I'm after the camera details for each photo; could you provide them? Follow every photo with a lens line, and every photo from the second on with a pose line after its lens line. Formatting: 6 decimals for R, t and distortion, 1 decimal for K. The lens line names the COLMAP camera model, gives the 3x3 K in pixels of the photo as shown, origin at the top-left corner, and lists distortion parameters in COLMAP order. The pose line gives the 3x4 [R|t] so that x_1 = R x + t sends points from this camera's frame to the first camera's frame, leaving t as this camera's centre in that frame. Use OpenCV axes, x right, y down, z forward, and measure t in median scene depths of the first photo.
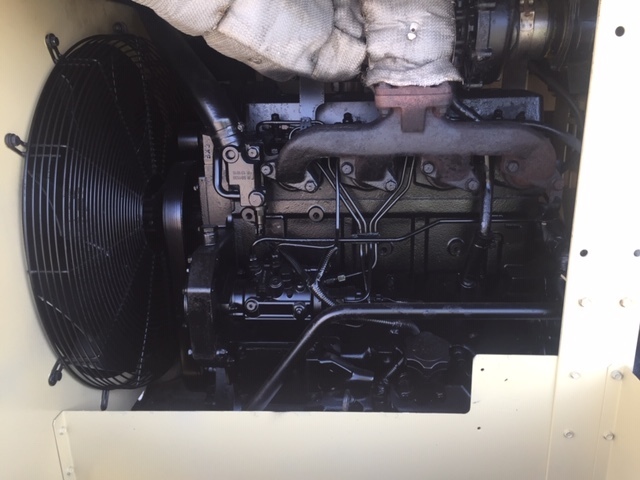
lens RADIAL K [[531.7, 0, 320.0], [0, 531.7, 240.0], [0, 0, 1]] dist [0.032133, -0.006357]
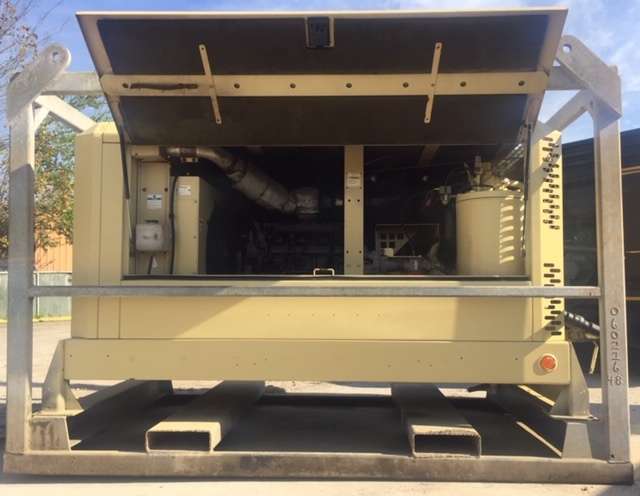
lens RADIAL K [[547.7, 0, 322.0], [0, 547.7, 255.9], [0, 0, 1]] dist [0.015955, 0.009986]
pose [[0.999260, 0.034807, 0.016382, 0.218723], [-0.026833, 0.935794, -0.351525, 1.377972], [-0.027566, 0.350825, 0.936035, -2.594722]]
